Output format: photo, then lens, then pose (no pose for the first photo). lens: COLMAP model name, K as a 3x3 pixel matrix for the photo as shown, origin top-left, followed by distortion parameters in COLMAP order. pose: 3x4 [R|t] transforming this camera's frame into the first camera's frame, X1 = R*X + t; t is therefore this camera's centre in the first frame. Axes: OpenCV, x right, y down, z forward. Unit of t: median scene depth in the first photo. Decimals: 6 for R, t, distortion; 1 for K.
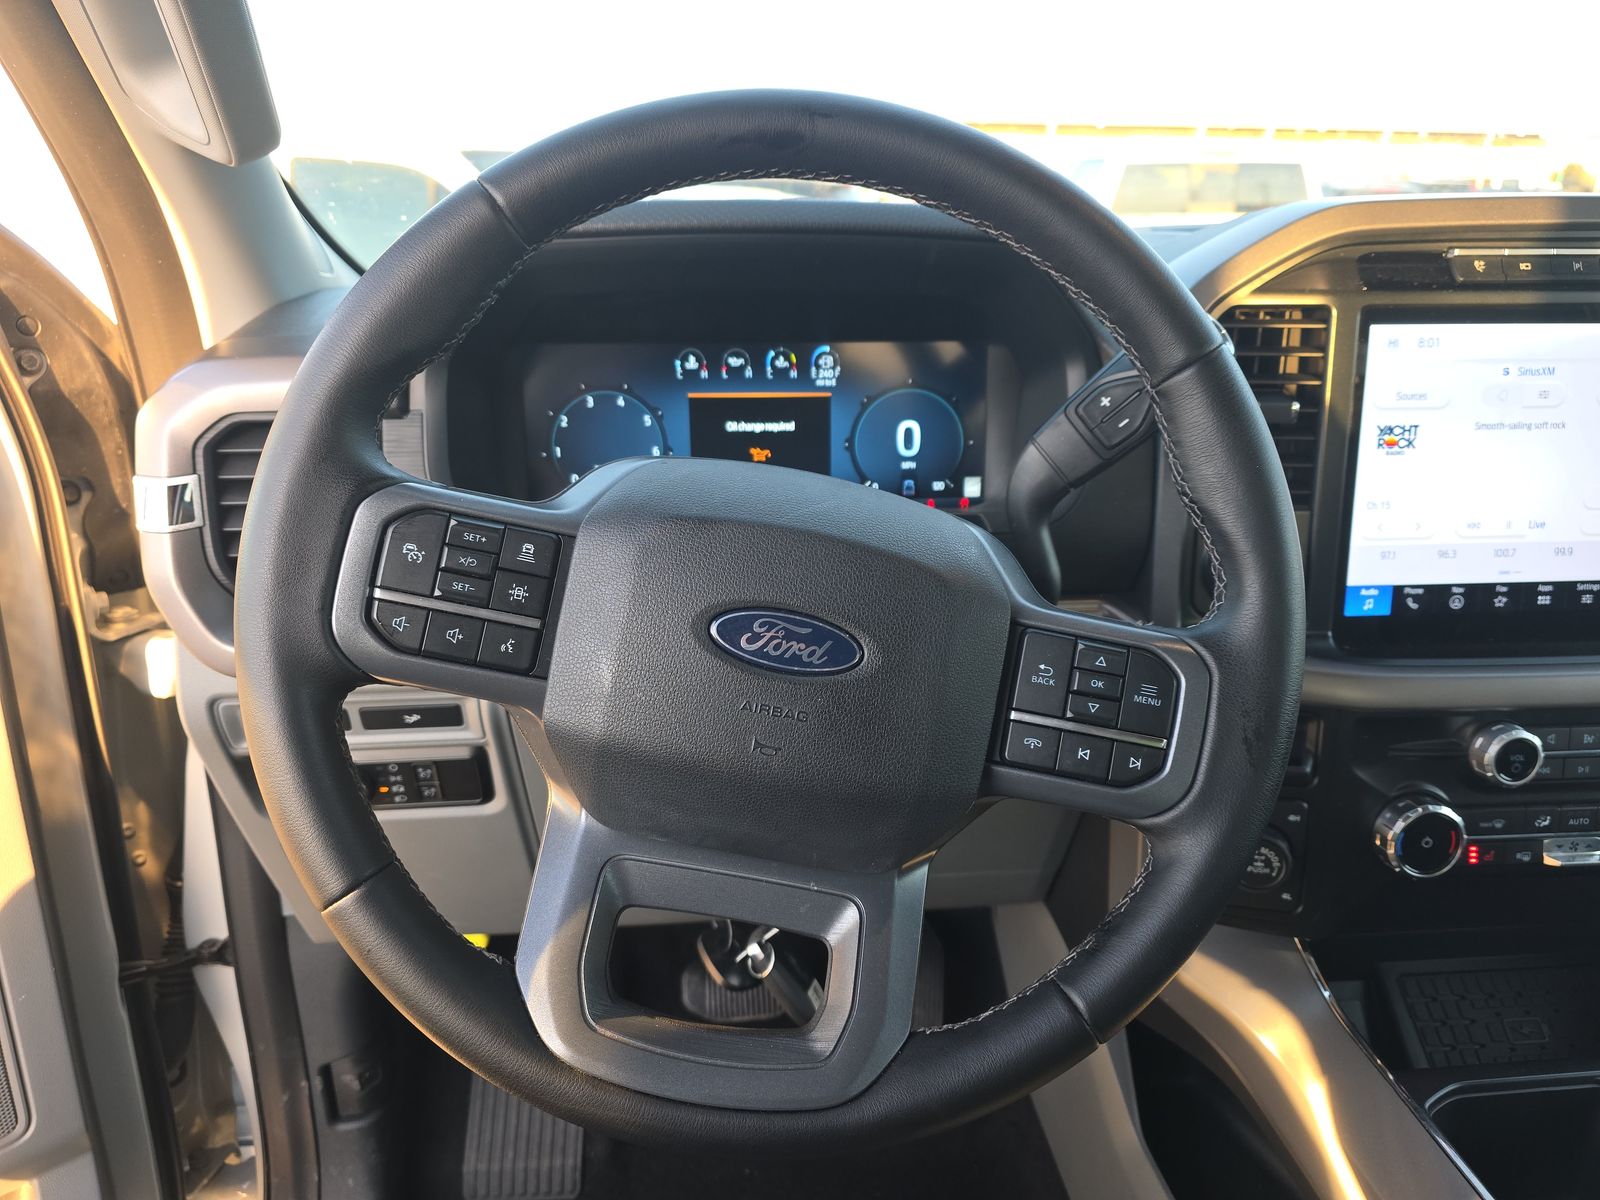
lens RADIAL K [[1089.0, 0, 802.4], [0, 1089.0, 607.7], [0, 0, 1]] dist [0.067115, -0.076190]
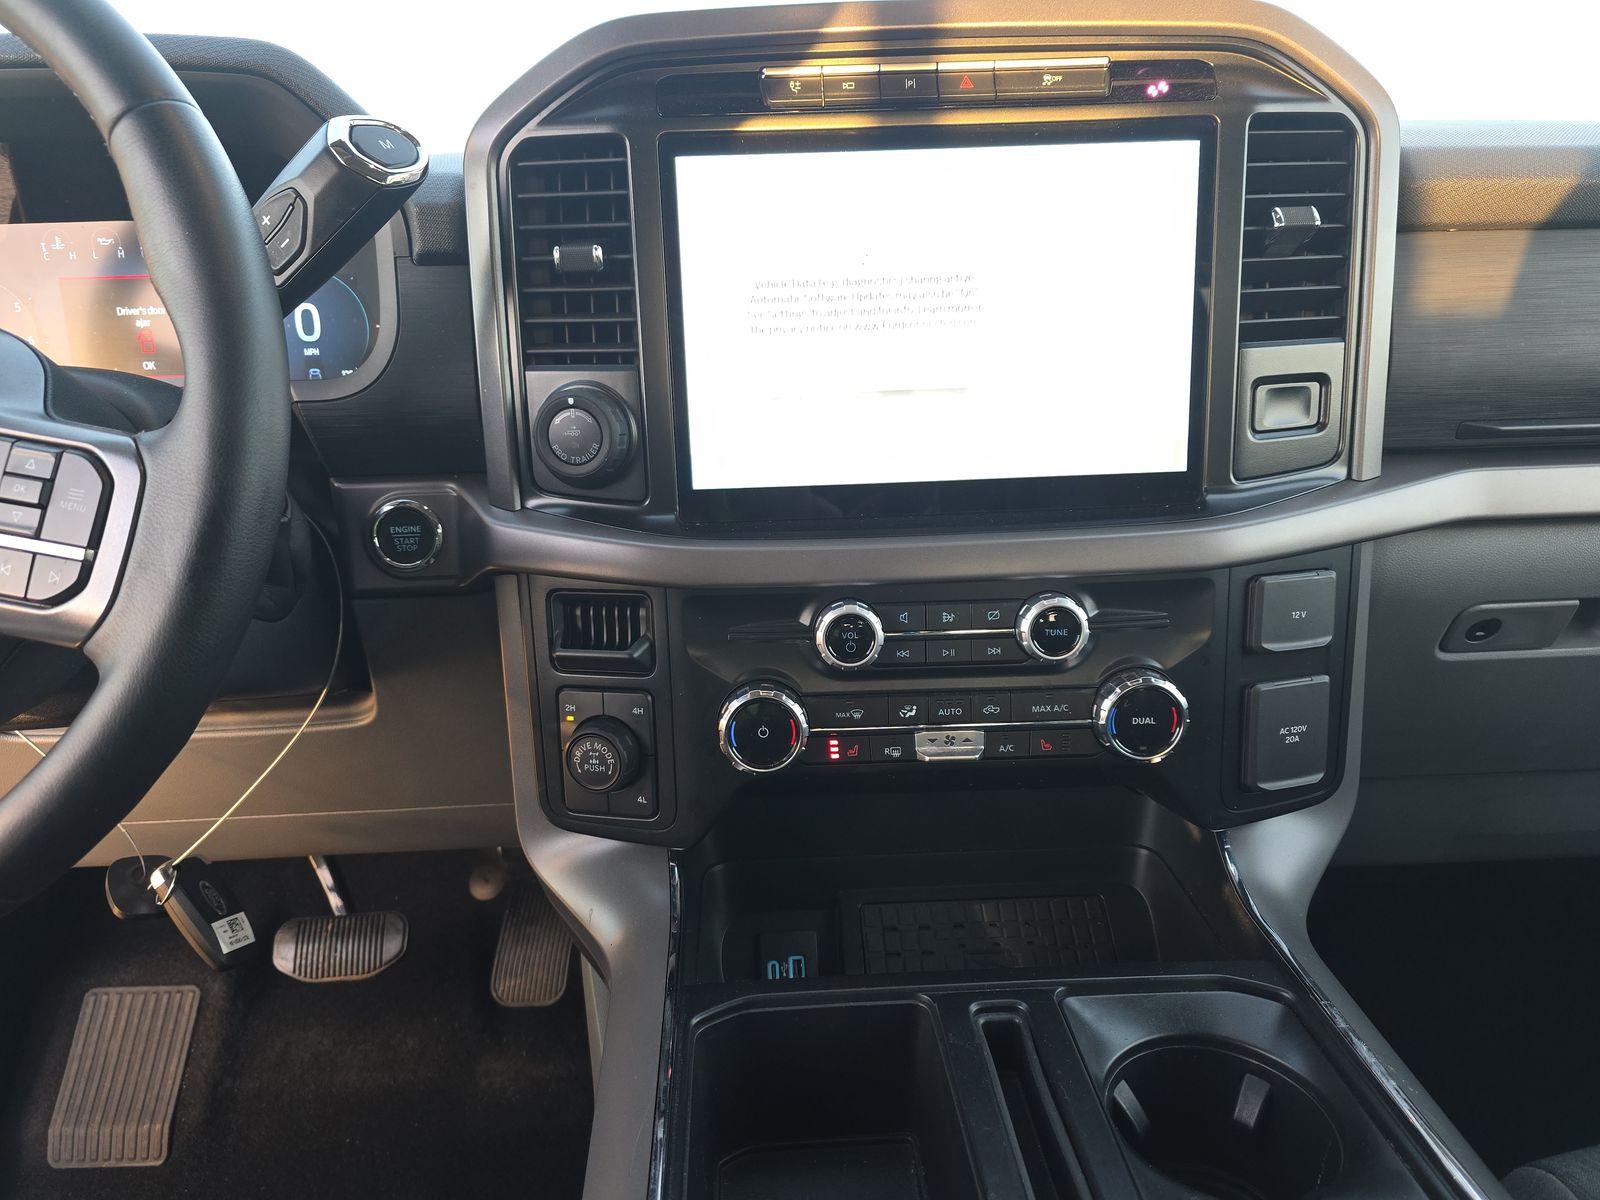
lens RADIAL K [[1089.0, 0, 802.4], [0, 1089.0, 607.7], [0, 0, 1]] dist [0.067115, -0.076190]
pose [[0.997586, -0.014409, -0.067930, 0.648992], [0.012429, 0.999488, -0.029487, 0.135379], [0.068320, 0.028571, 0.997254, 0.112751]]
